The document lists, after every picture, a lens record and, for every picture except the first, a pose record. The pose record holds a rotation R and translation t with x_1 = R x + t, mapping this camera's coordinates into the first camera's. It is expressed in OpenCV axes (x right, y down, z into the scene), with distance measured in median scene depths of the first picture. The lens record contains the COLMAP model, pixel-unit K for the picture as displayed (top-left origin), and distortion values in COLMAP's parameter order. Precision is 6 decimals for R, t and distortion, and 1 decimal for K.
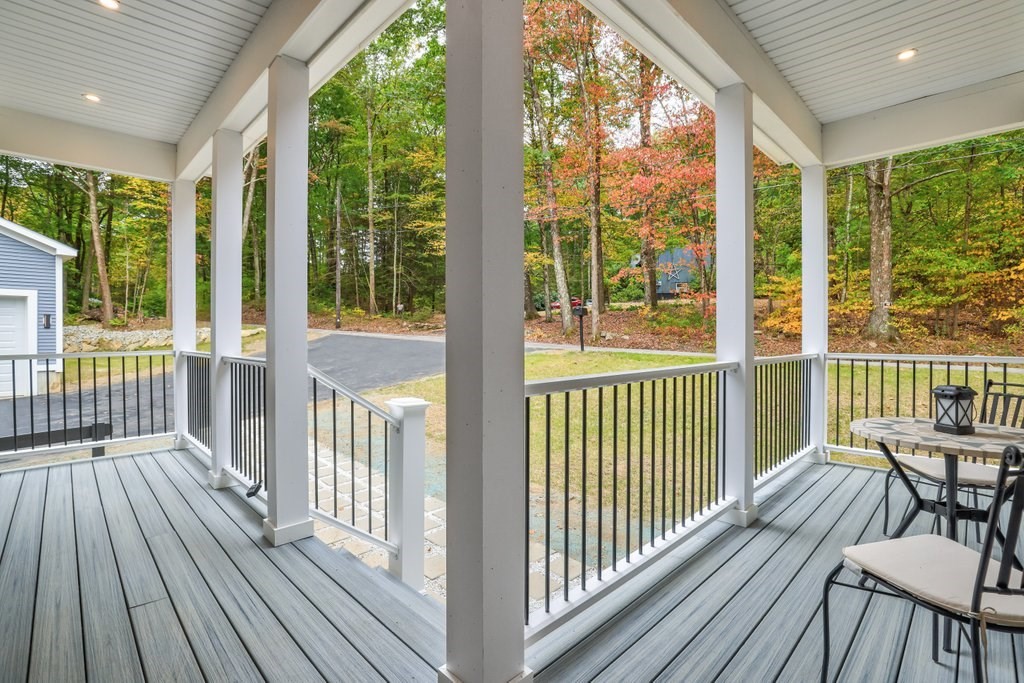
lens RADIAL K [[475.9, 0, 513.3], [0, 475.9, 333.2], [0, 0, 1]] dist [-0.025042, 0.000589]
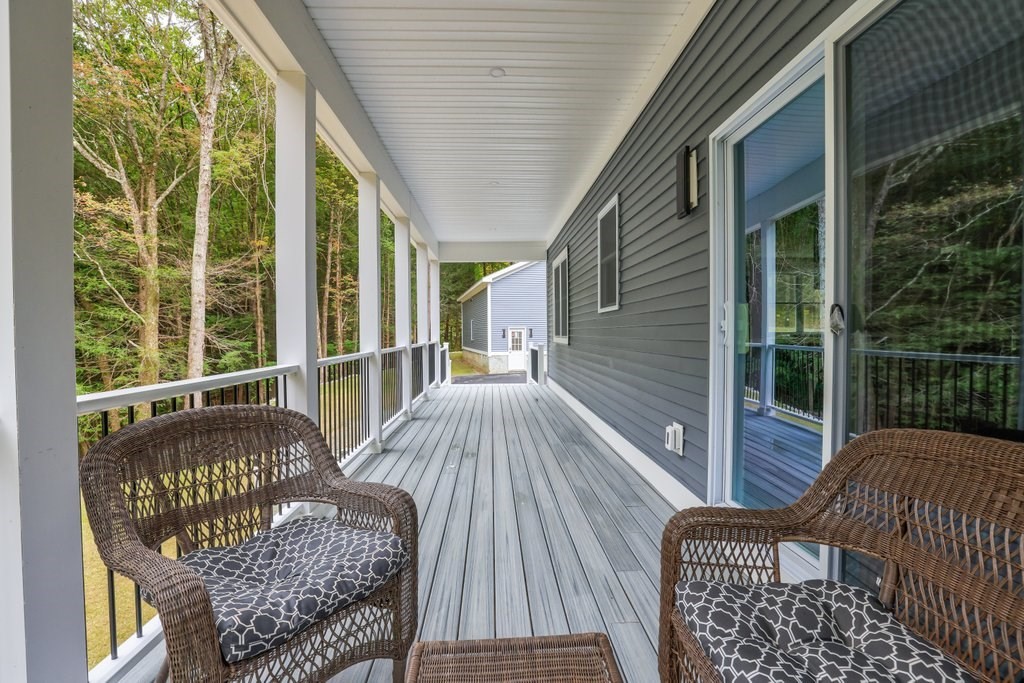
lens RADIAL K [[521.1, 0, 507.3], [0, 521.1, 336.7], [0, 0, 1]] dist [-0.024689, 0.001109]
pose [[0.667398, 0.010470, 0.744627, -0.395442], [-0.012562, 0.999917, -0.002800, 0.006147], [-0.744595, -0.007485, 0.667475, -0.373491]]
